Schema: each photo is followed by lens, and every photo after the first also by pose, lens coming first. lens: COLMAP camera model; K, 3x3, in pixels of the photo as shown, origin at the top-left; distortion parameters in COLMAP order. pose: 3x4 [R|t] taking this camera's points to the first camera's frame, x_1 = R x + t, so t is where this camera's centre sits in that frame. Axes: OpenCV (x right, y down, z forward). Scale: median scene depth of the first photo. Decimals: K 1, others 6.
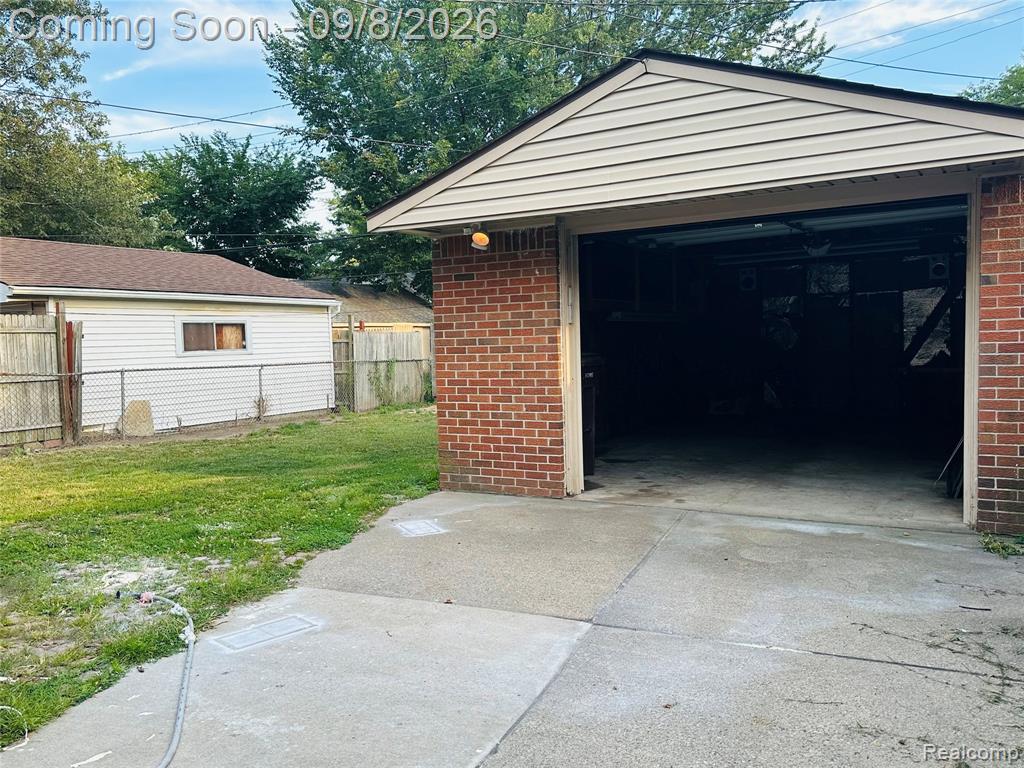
lens RADIAL K [[830.0, 0, 512.0], [0, 830.0, 384.0], [0, 0, 1]] dist [-0.007931, -0.004125]
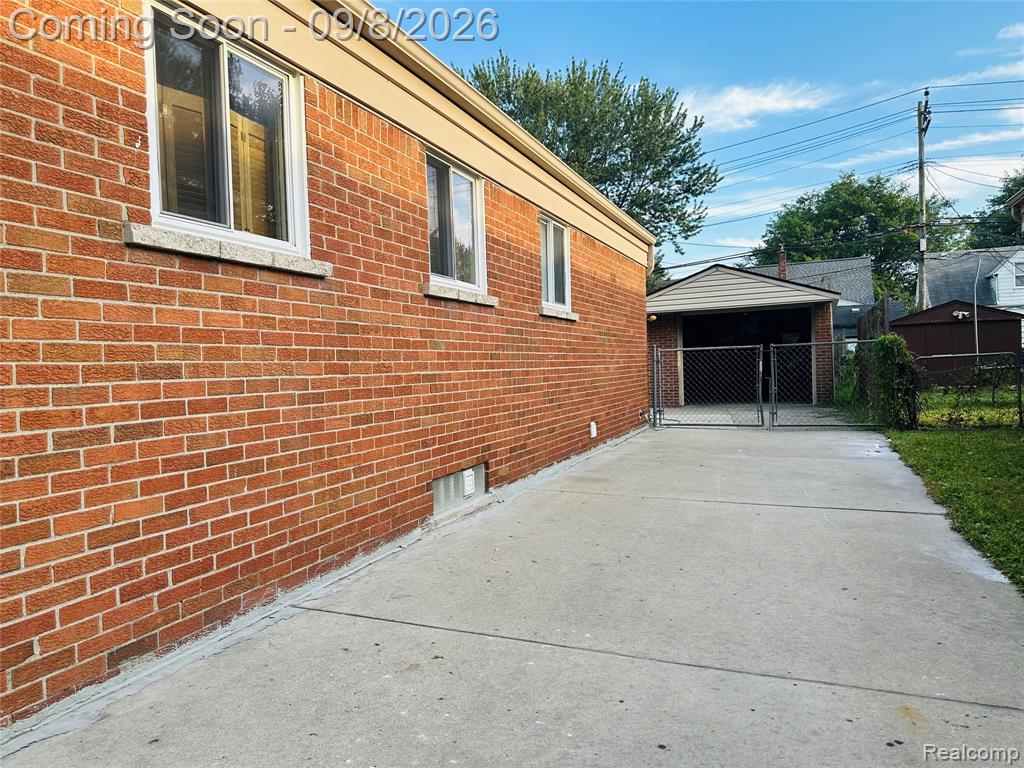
lens RADIAL K [[765.6, 0, 512.0], [0, 765.6, 384.0], [0, 0, 1]] dist [0.004706, 0.002807]
pose [[0.991655, -0.000158, 0.128919, -0.030090], [0.004996, 0.999295, -0.037204, 0.005337], [-0.128822, 0.037538, 0.990957, -0.054246]]
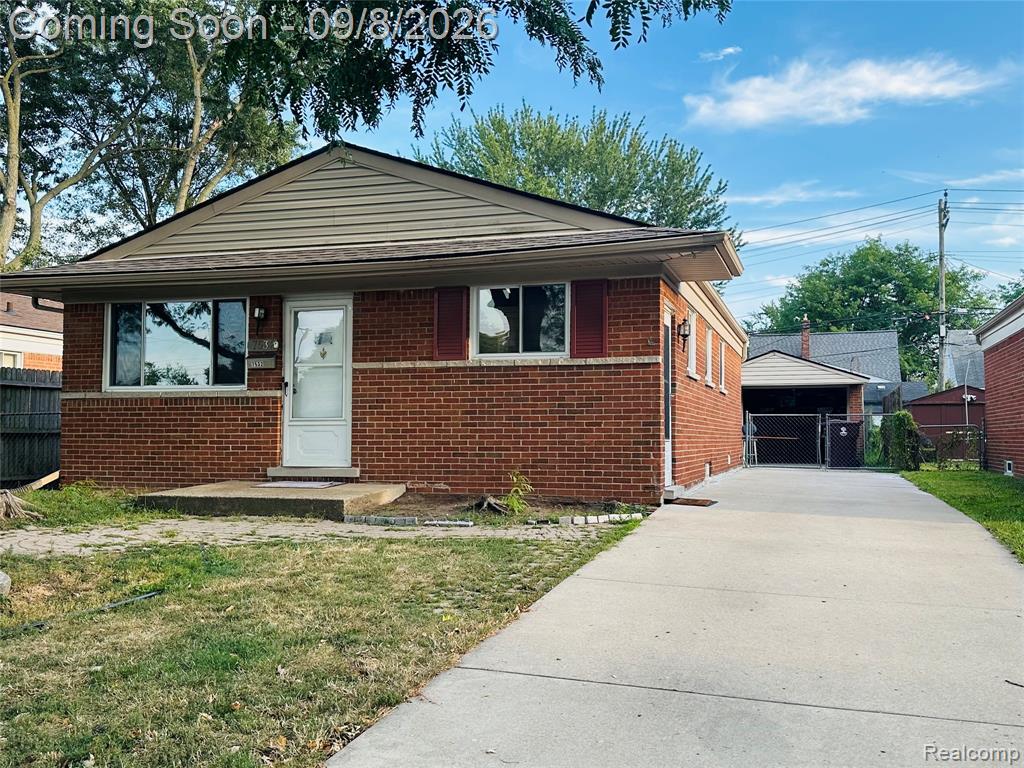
lens RADIAL K [[950.8, 0, 512.0], [0, 950.8, 384.0], [0, 0, 1]] dist [-0.007904, -0.013757]
pose [[0.982906, 0.051706, 0.176699, -0.071812], [-0.031659, 0.992925, -0.114446, 0.012965], [-0.181366, 0.106895, 0.977589, -0.122024]]
